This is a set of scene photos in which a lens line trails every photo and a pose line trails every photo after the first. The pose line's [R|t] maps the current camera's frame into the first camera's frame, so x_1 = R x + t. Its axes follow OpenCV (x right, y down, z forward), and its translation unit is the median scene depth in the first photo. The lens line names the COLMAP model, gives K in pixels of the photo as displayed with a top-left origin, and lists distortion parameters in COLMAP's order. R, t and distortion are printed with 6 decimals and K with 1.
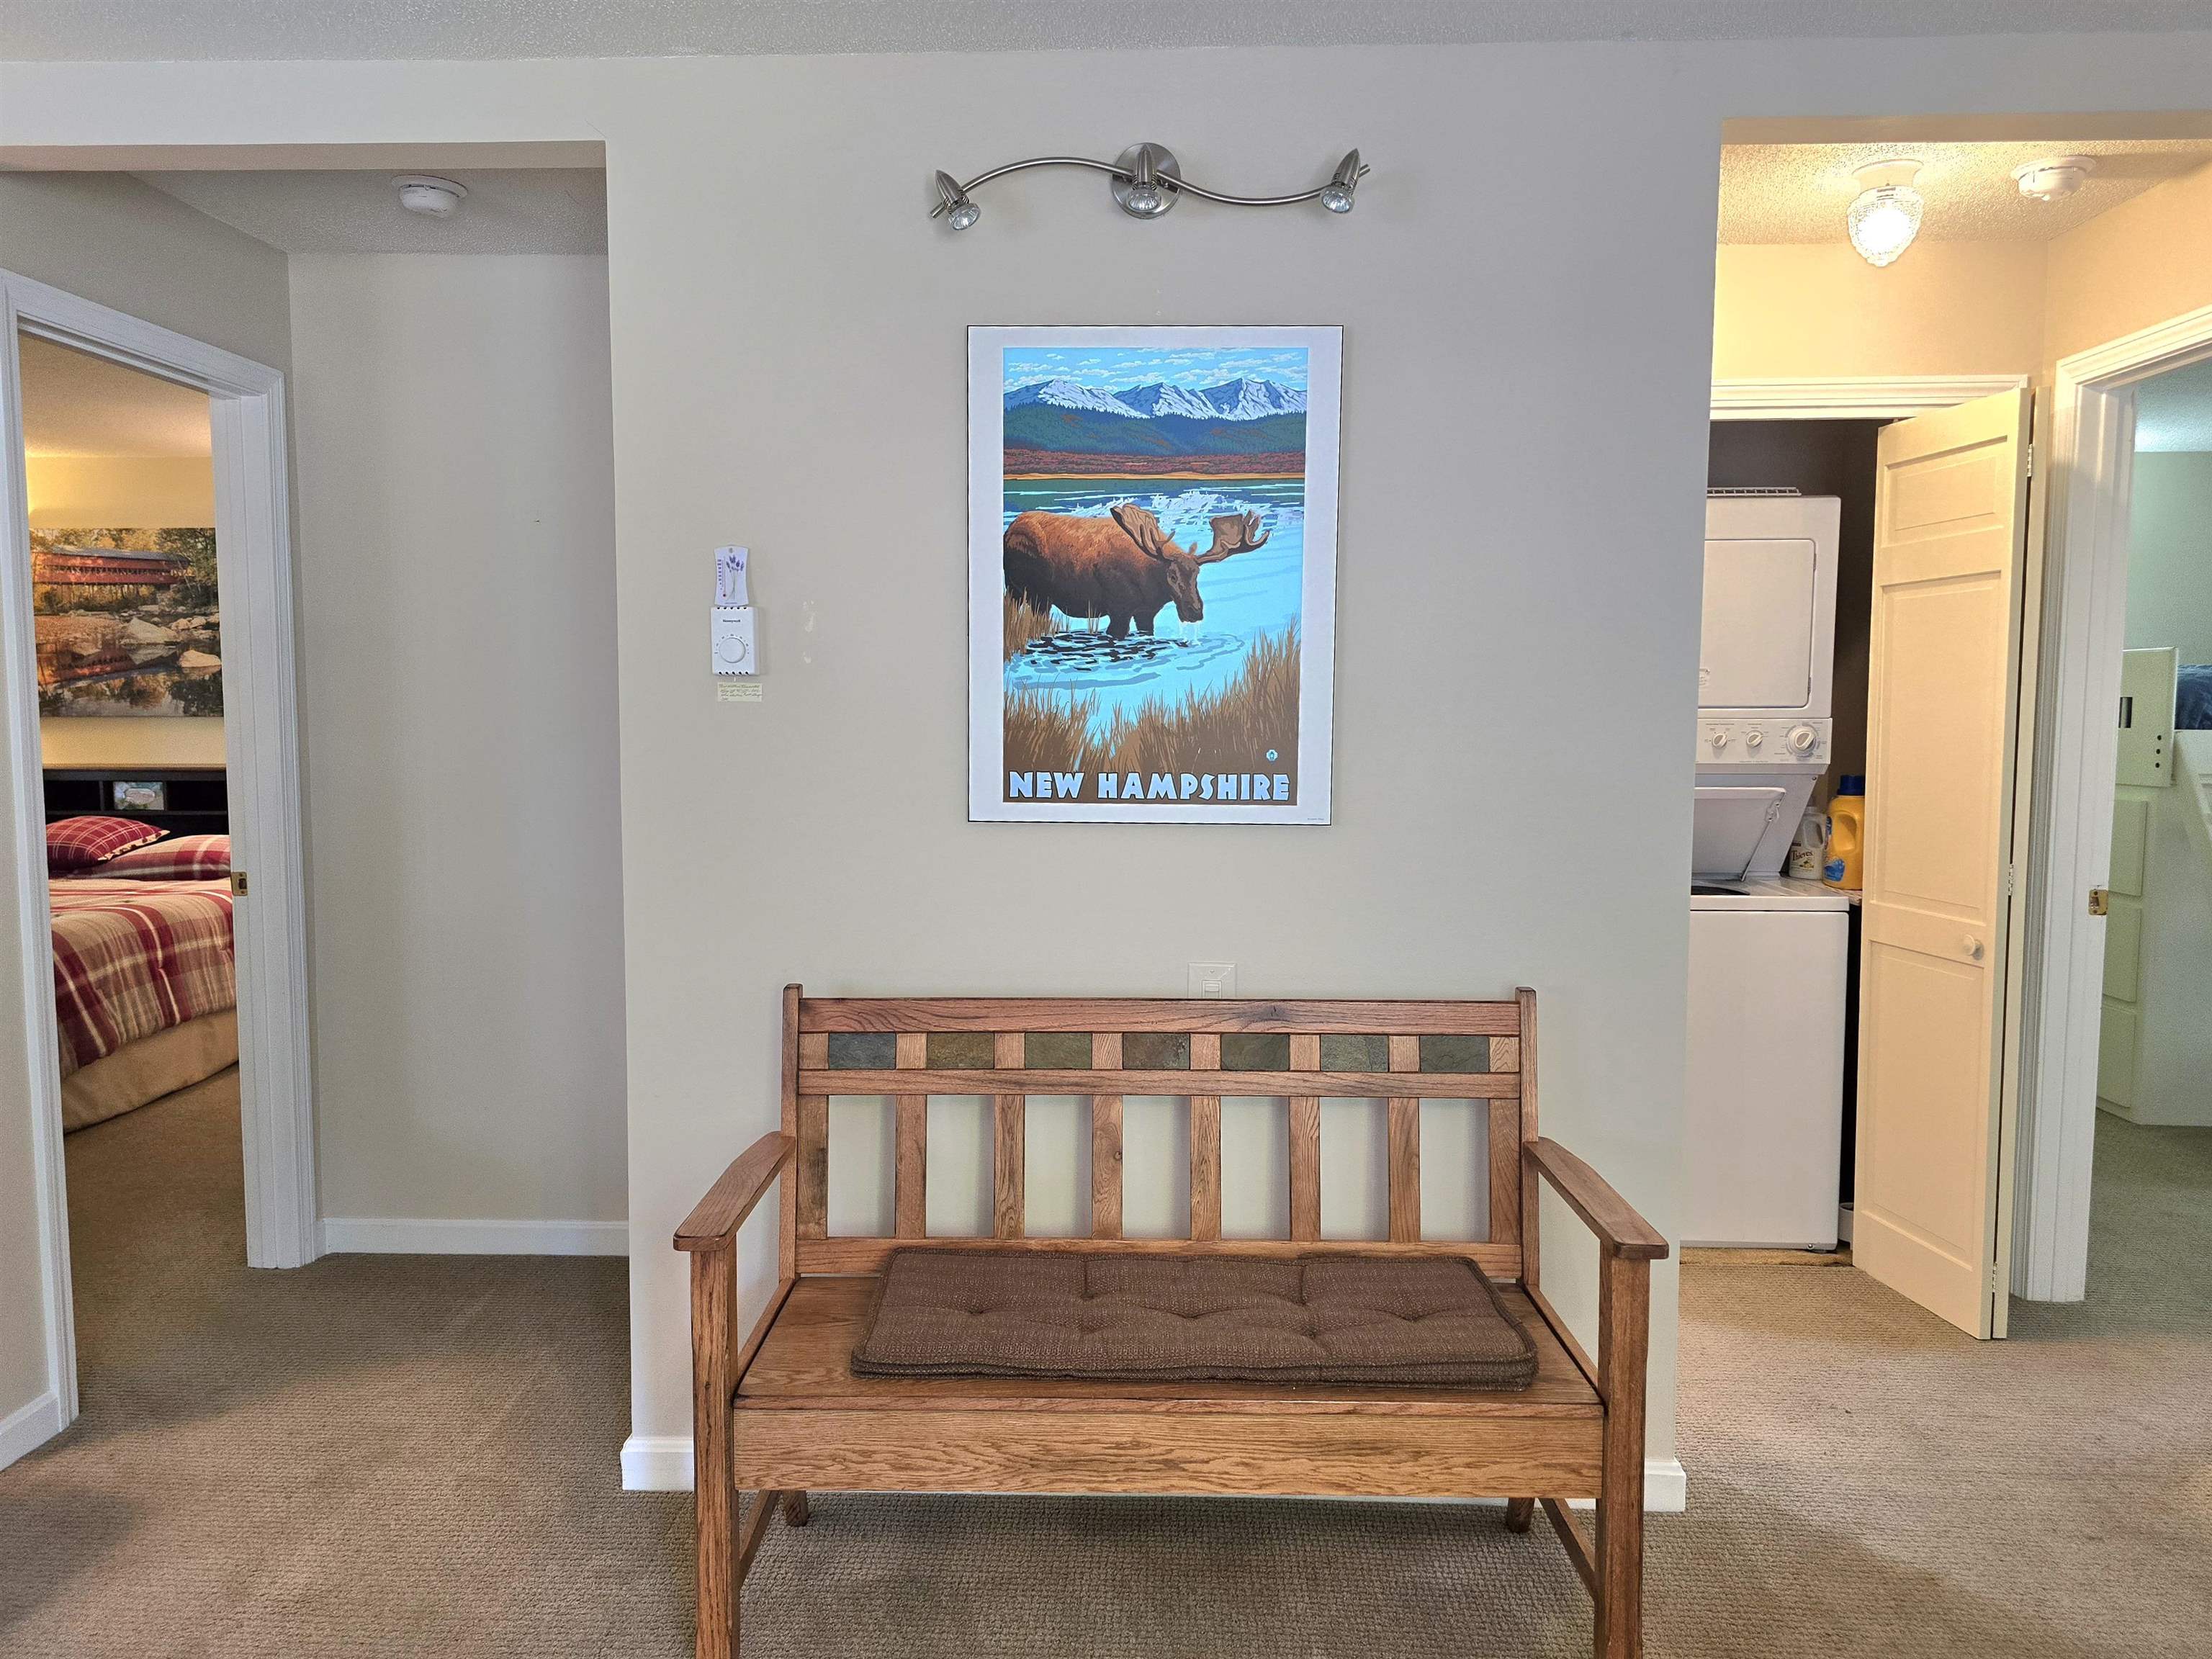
lens RADIAL K [[1491.2, 0, 1076.5], [0, 1491.2, 824.9], [0, 0, 1]] dist [0.050529, -0.039194]
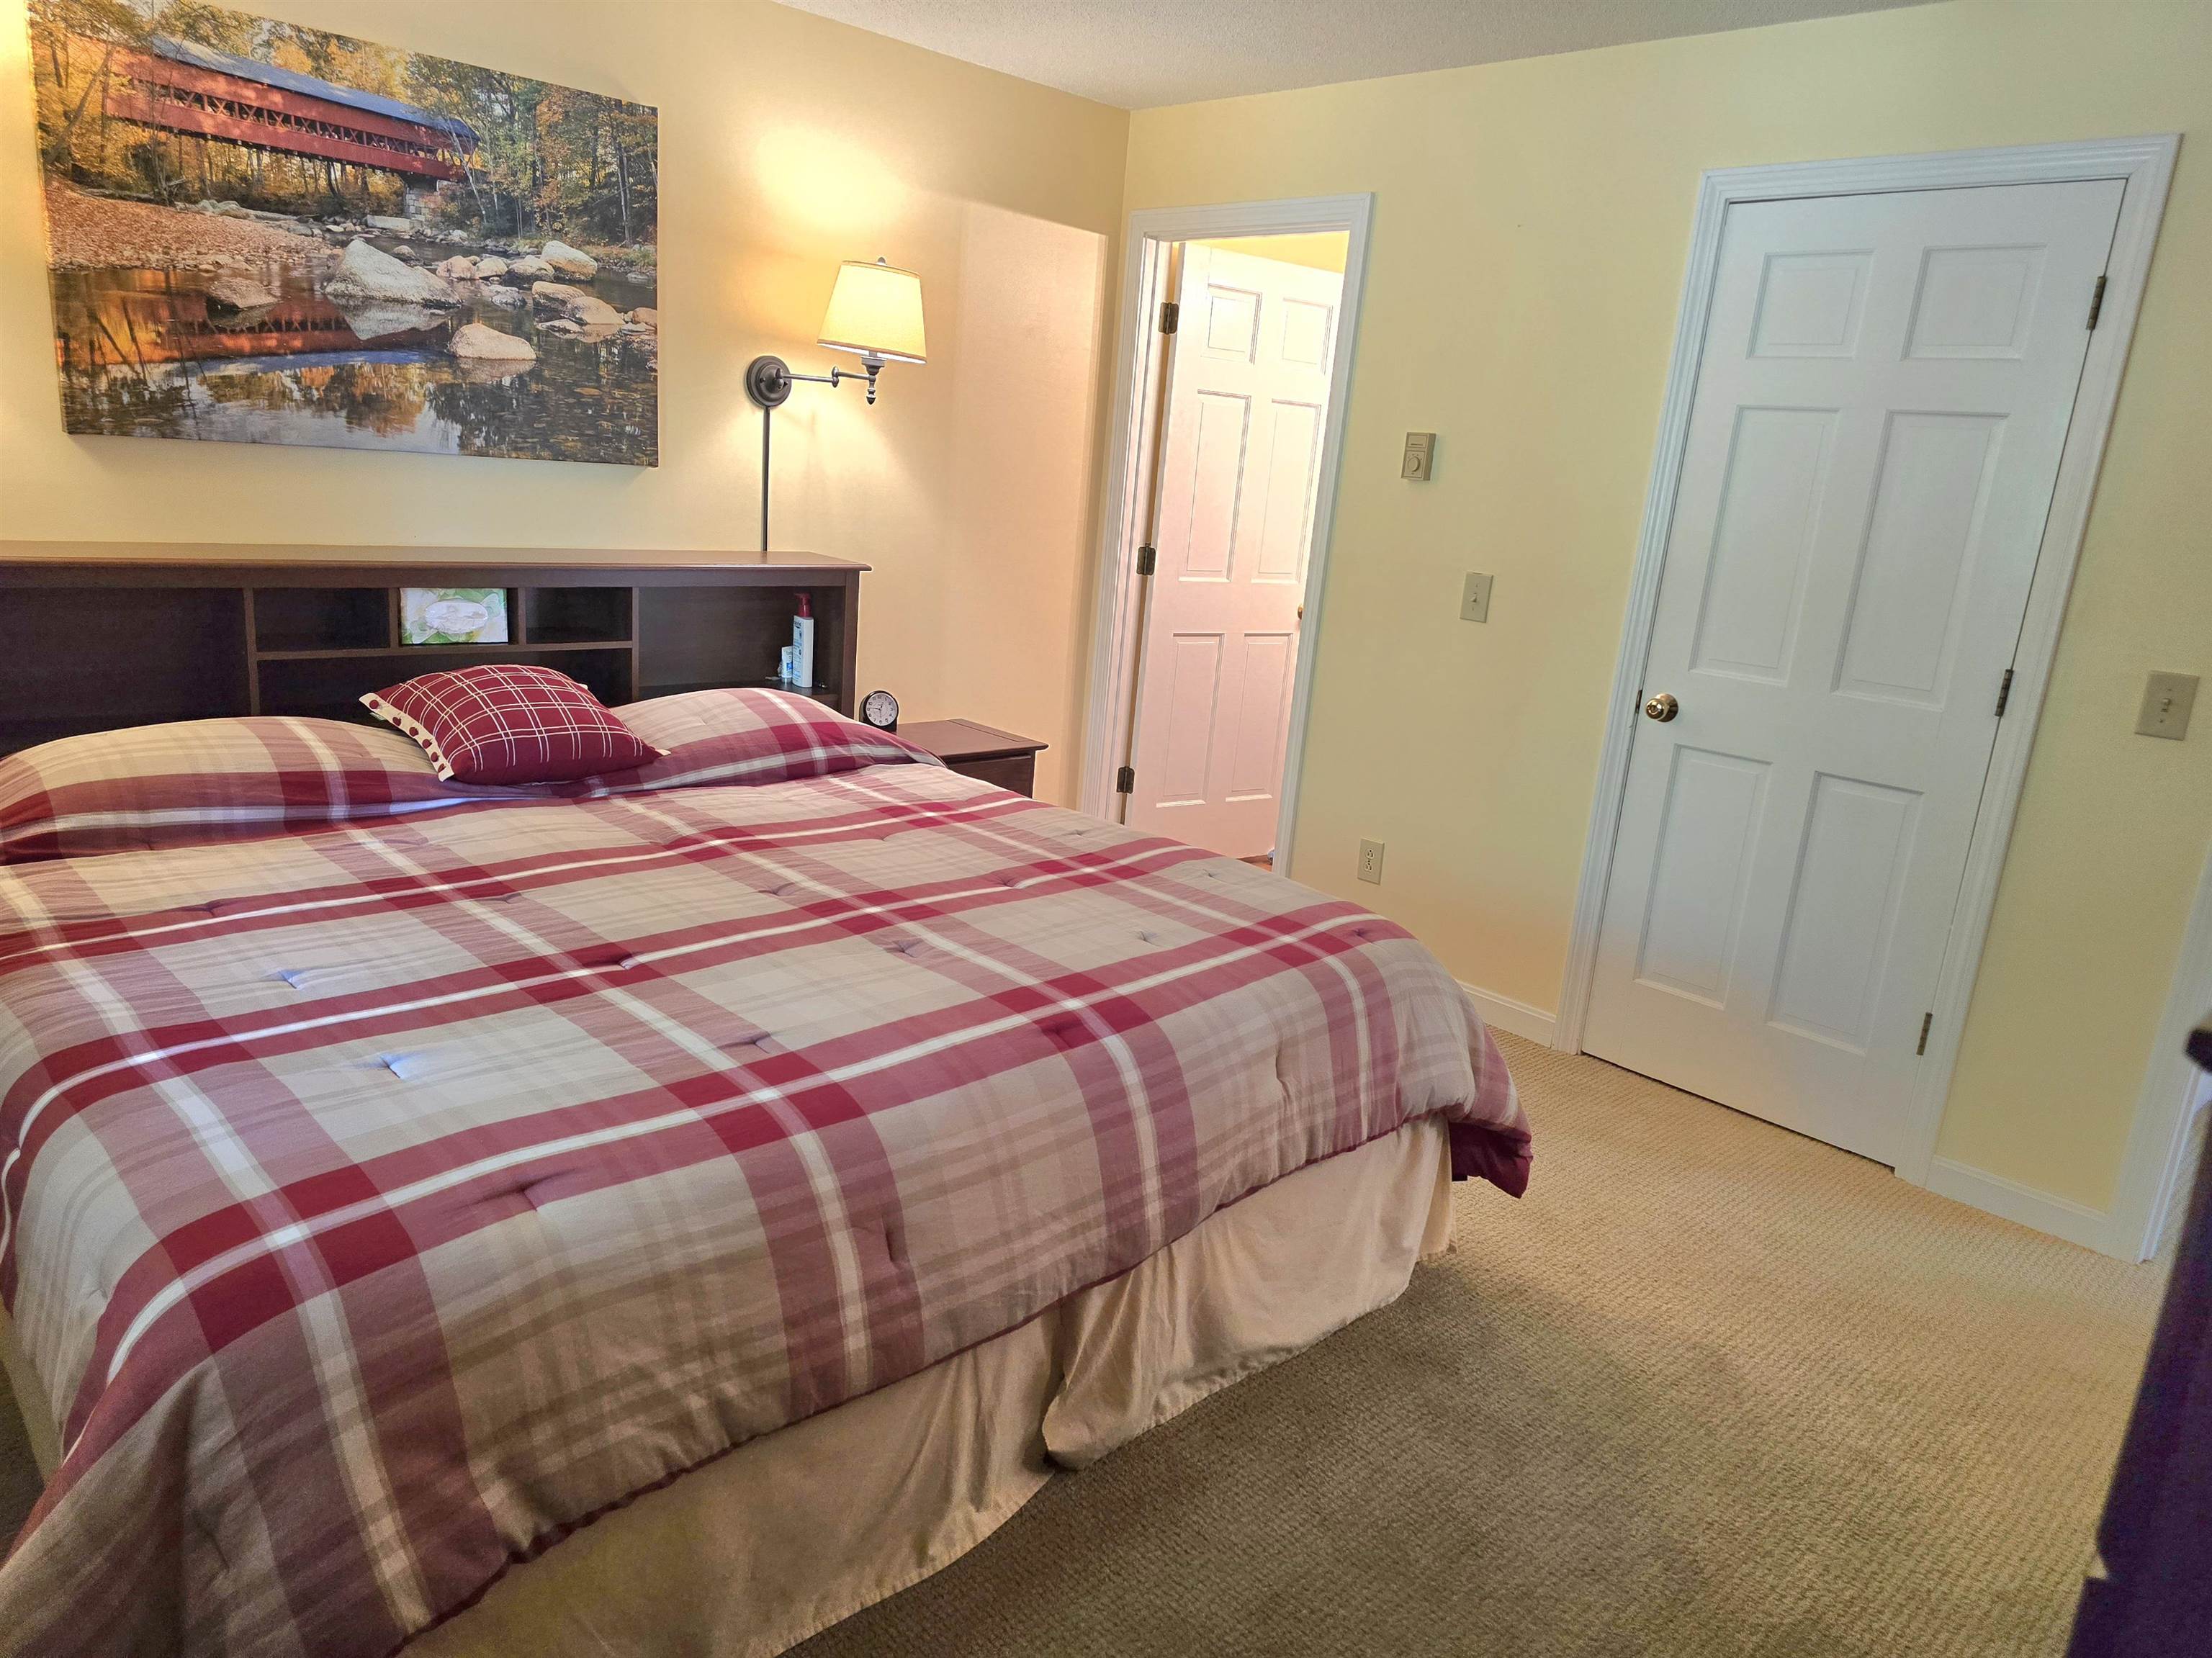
lens RADIAL K [[1491.1, 0, 1139.7], [0, 1491.1, 813.4], [0, 0, 1]] dist [0.050529, -0.039194]
pose [[0.683824, -0.119049, 0.719869, -0.822527], [-0.019043, 0.983352, 0.180712, -0.049254], [-0.729398, -0.137284, 0.670173, 0.473881]]
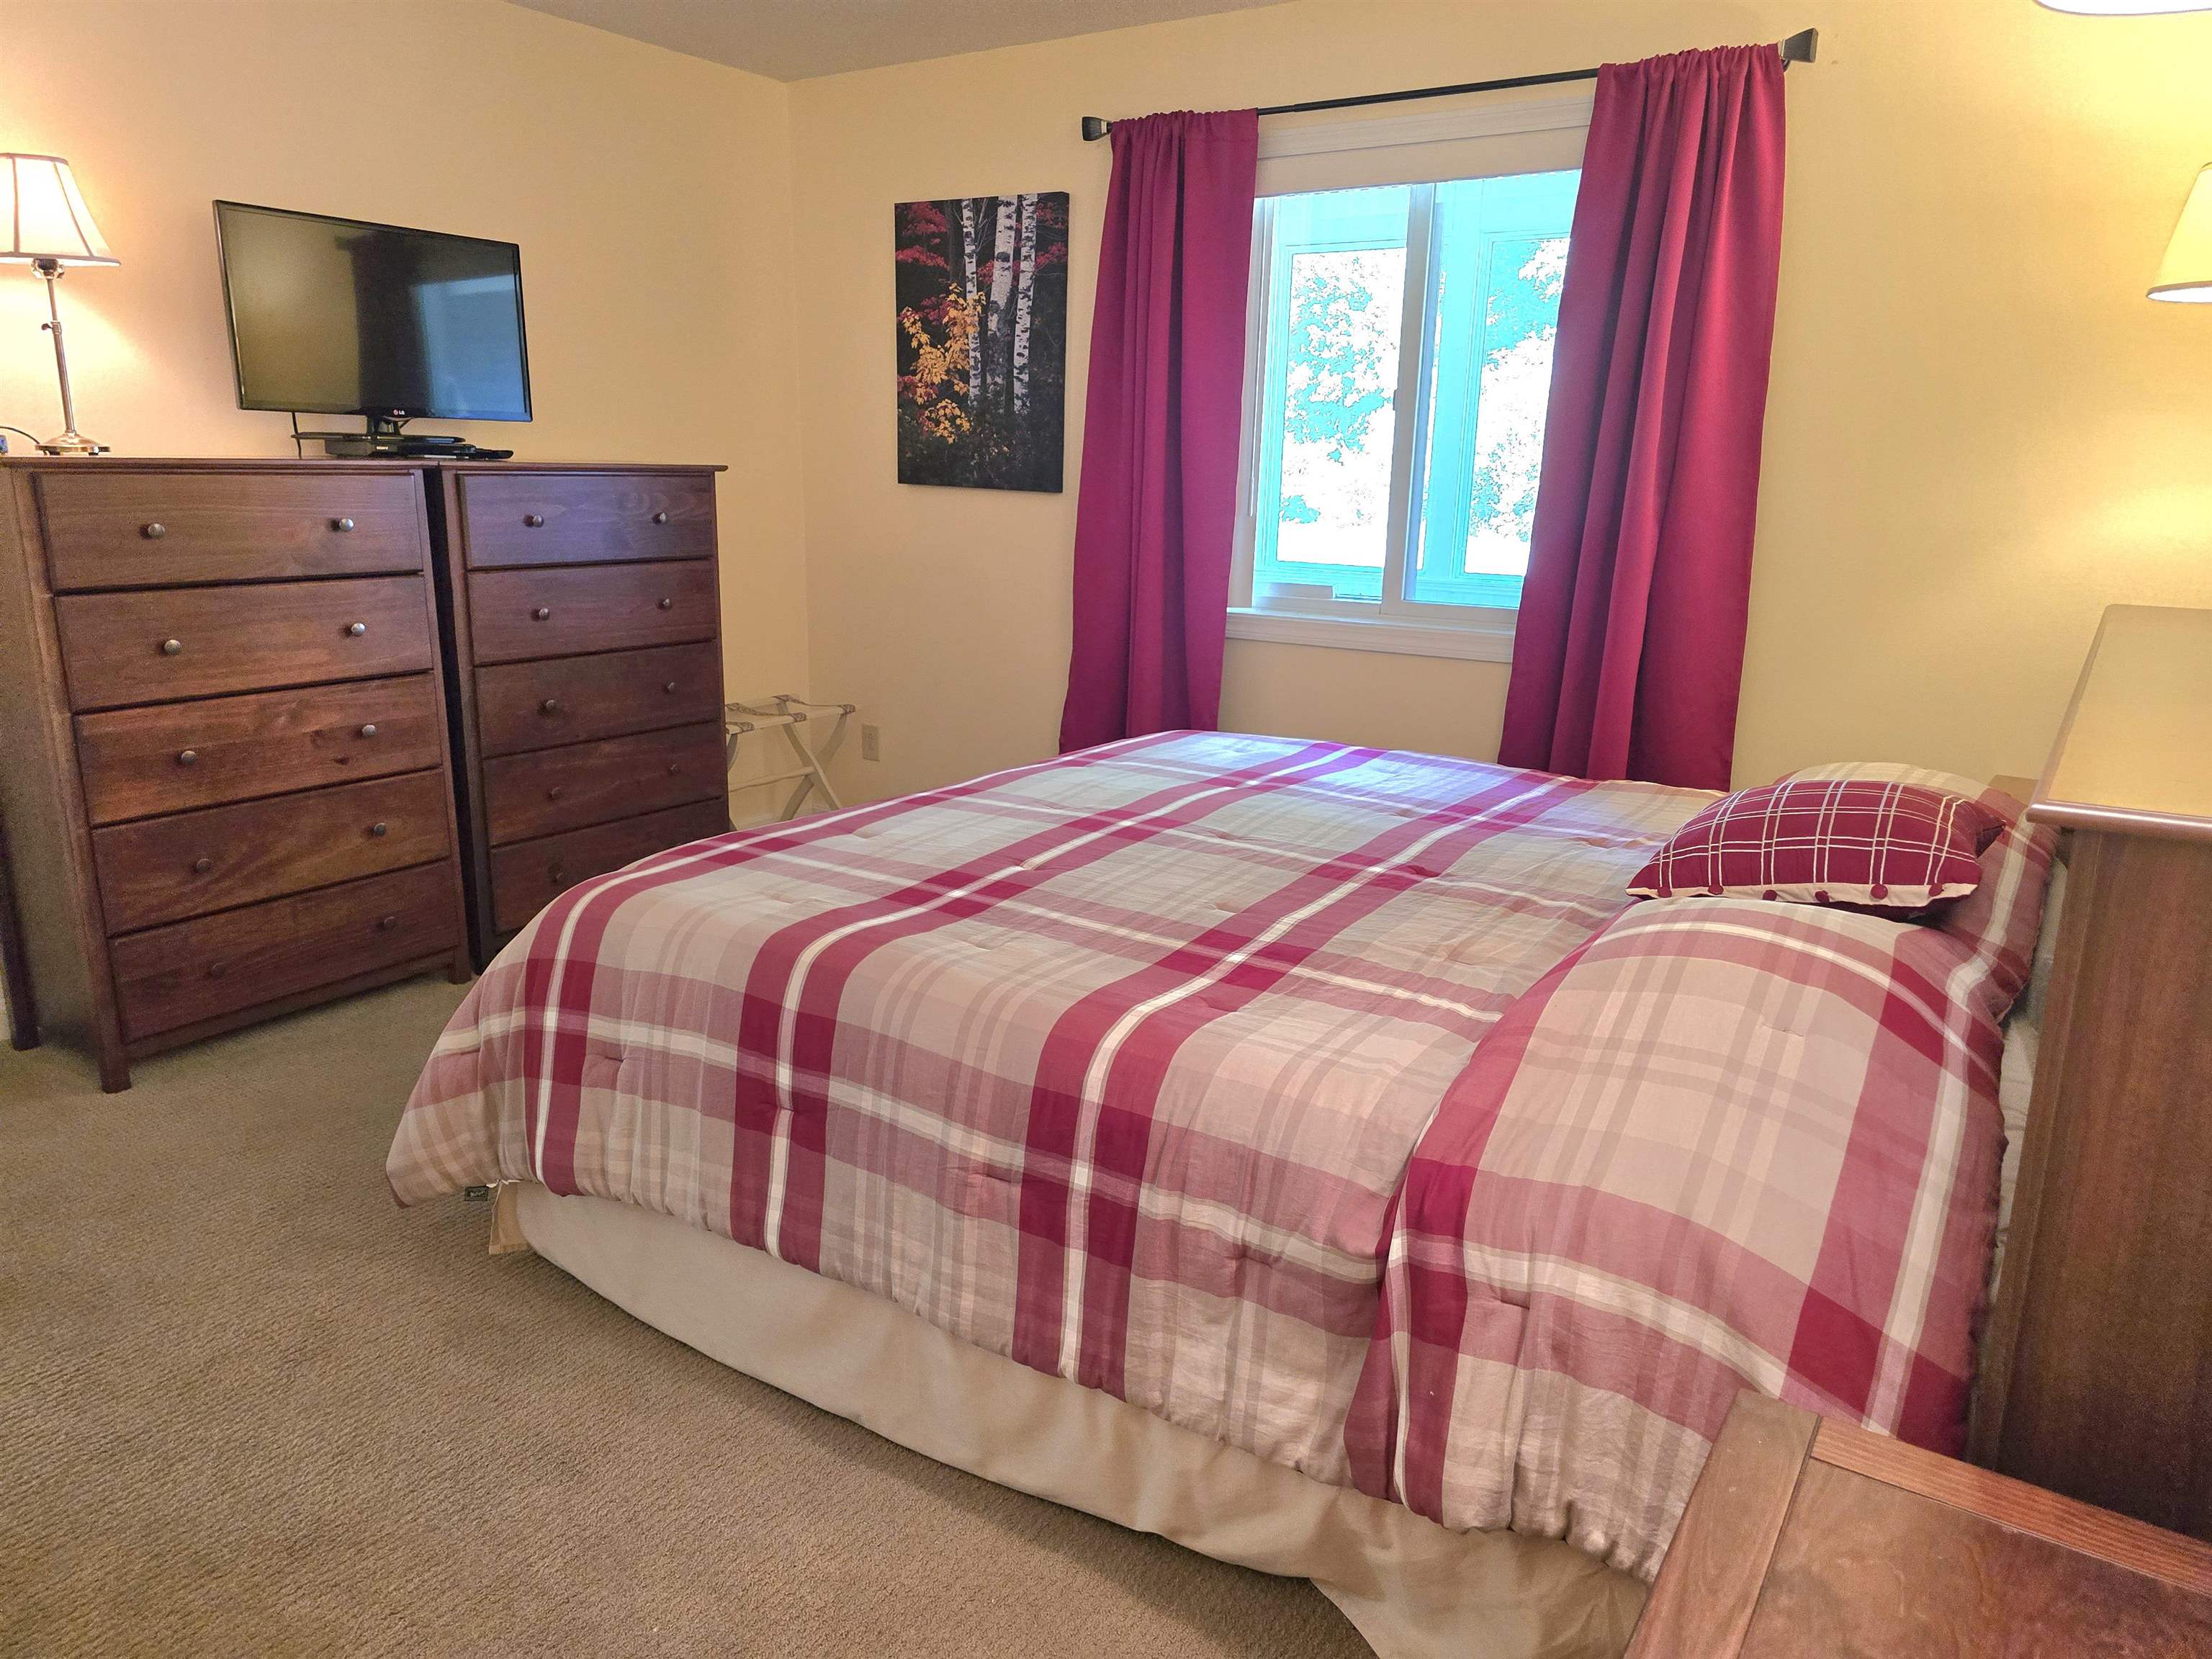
lens RADIAL K [[1491.2, 0, 1122.4], [0, 1491.2, 822.2], [0, 0, 1]] dist [0.050529, -0.039194]
pose [[-0.531865, 0.186610, -0.826013, -0.268053], [-0.095569, 0.955959, 0.277504, -0.070374], [0.841419, 0.226536, -0.490607, 0.964063]]
